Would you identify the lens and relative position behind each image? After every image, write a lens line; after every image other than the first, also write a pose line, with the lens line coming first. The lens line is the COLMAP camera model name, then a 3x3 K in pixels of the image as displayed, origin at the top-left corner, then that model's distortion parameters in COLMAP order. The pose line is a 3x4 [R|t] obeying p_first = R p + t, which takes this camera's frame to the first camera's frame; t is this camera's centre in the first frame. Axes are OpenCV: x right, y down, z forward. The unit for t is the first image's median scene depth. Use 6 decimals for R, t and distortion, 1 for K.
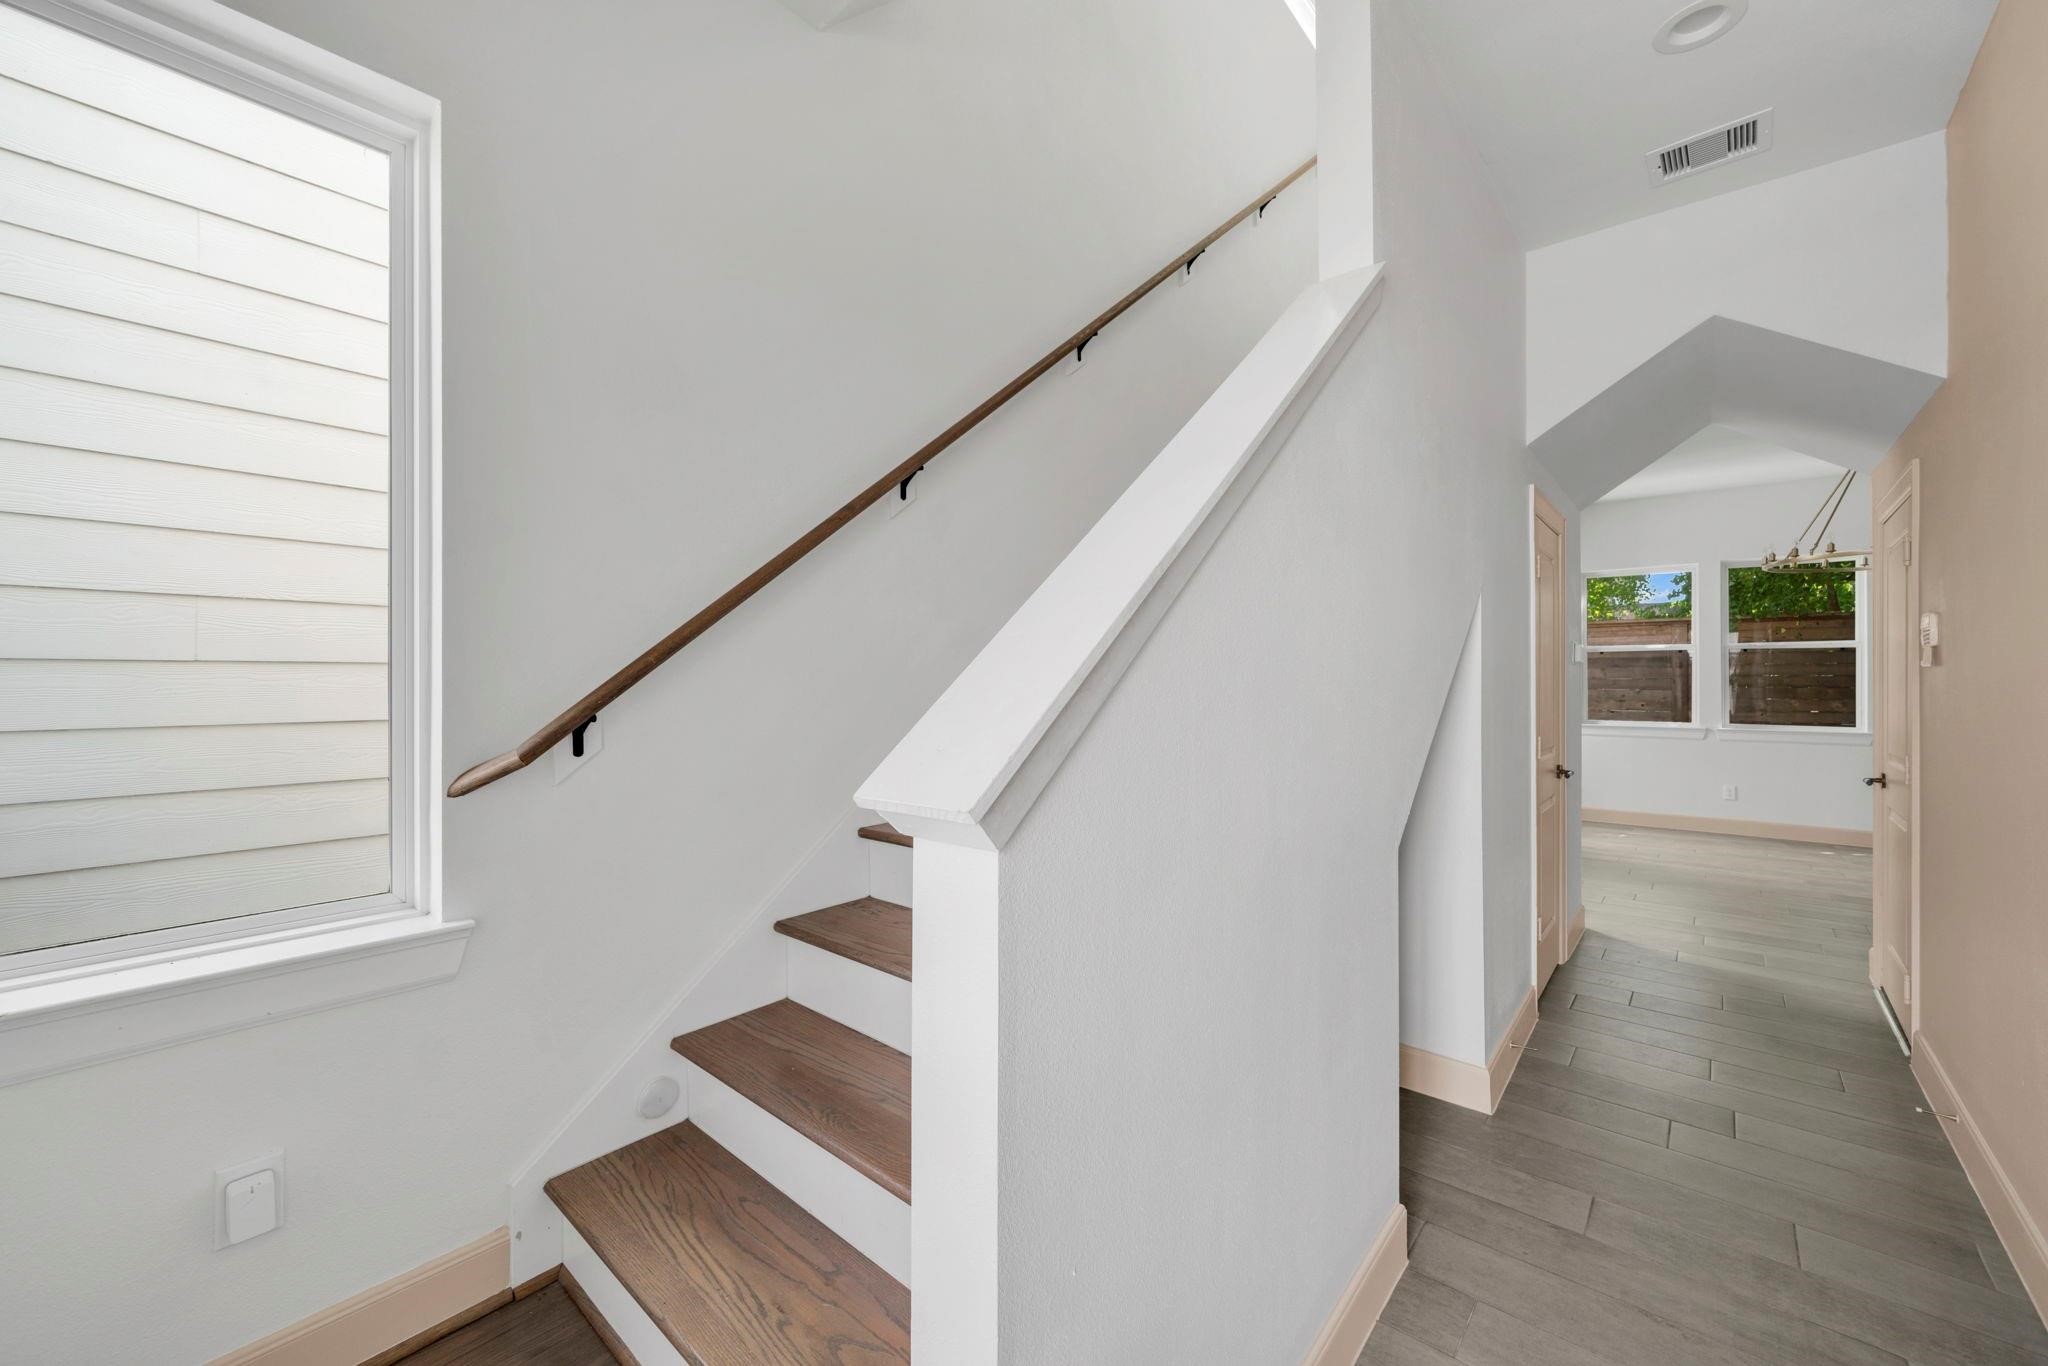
lens RADIAL K [[790.4, 0, 1020.3], [0, 790.4, 677.0], [0, 0, 1]] dist [0.000725, -0.000121]
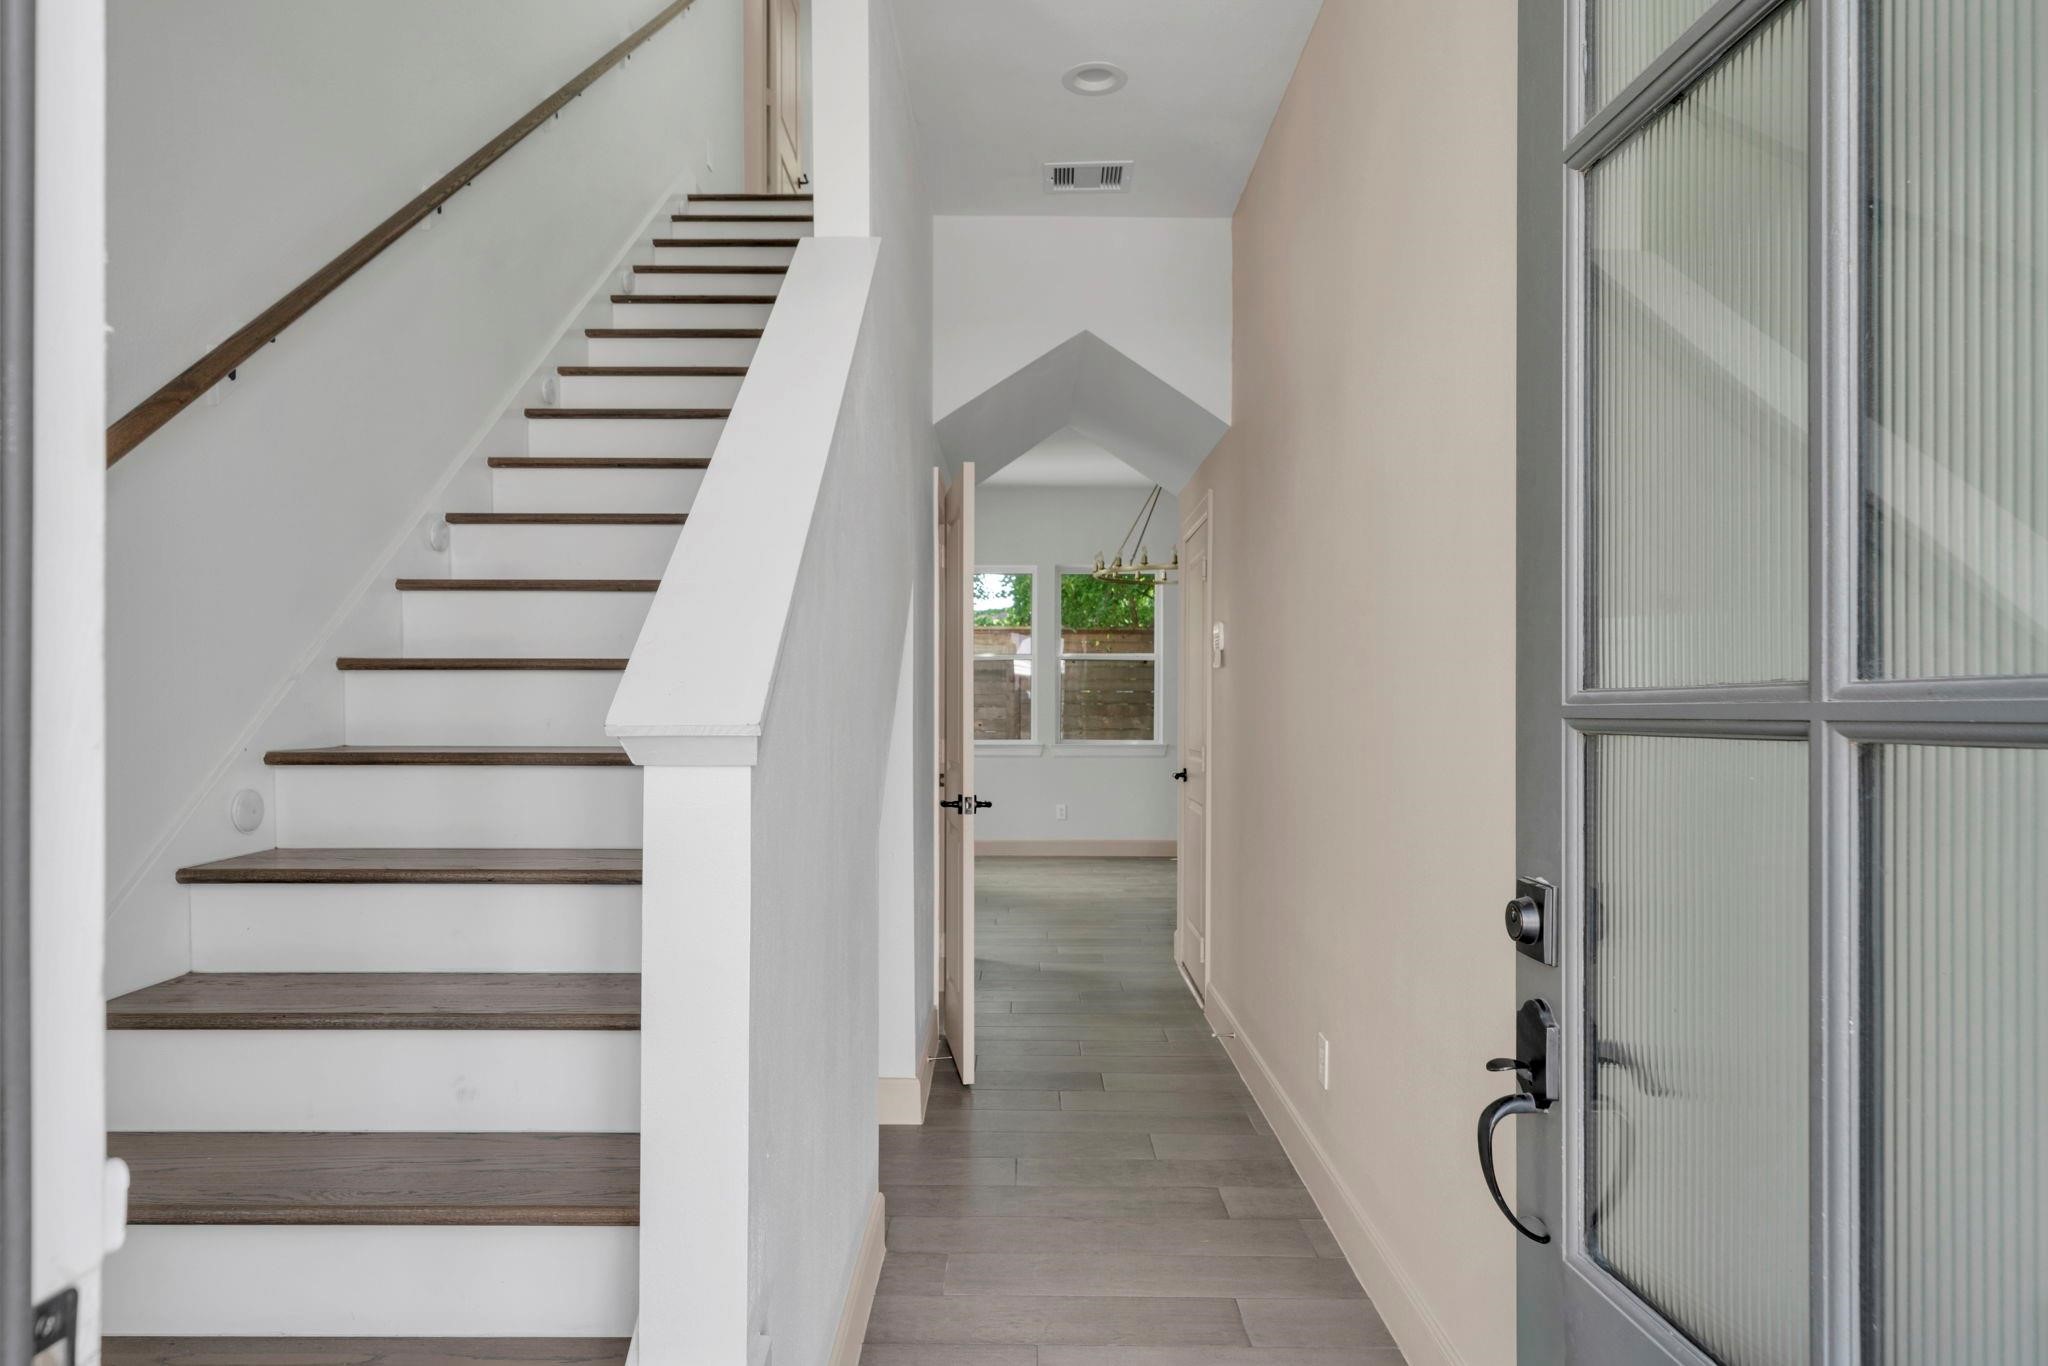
lens RADIAL K [[1162.3, 0, 1023.4], [0, 1162.3, 688.7], [0, 0, 1]] dist [0.028316, -0.000185]
pose [[0.761913, 0.006507, 0.647647, -0.163713], [-0.005842, 0.999978, -0.003175, 0.021189], [-0.647653, -0.001365, 0.761934, -0.111922]]
